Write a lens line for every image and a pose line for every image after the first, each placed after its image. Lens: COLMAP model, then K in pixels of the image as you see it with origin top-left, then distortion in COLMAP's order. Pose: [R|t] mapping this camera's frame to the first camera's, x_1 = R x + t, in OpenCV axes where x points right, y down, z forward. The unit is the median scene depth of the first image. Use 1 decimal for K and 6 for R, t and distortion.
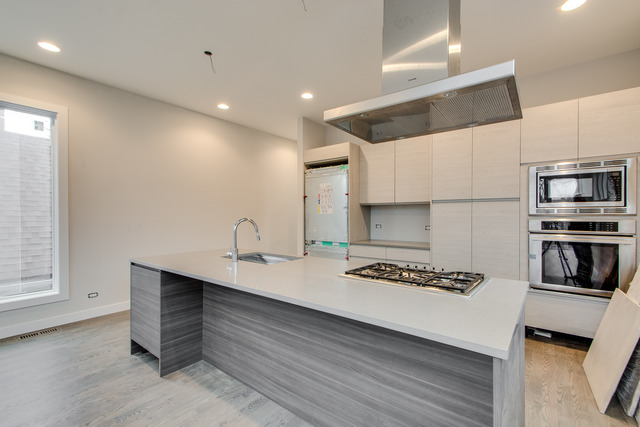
lens RADIAL K [[284.7, 0, 320.2], [0, 284.7, 213.7], [0, 0, 1]] dist [0.023120, -0.000823]
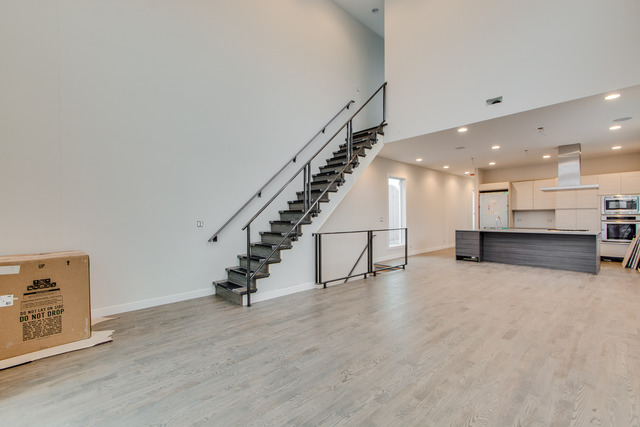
lens RADIAL K [[284.7, 0, 318.1], [0, 284.7, 213.1], [0, 0, 1]] dist [0.023120, -0.000823]
pose [[0.990027, -0.009406, -0.140565, -1.075421], [0.009839, 0.999949, 0.002388, -0.028526], [0.140535, -0.003747, 0.990069, -1.465000]]
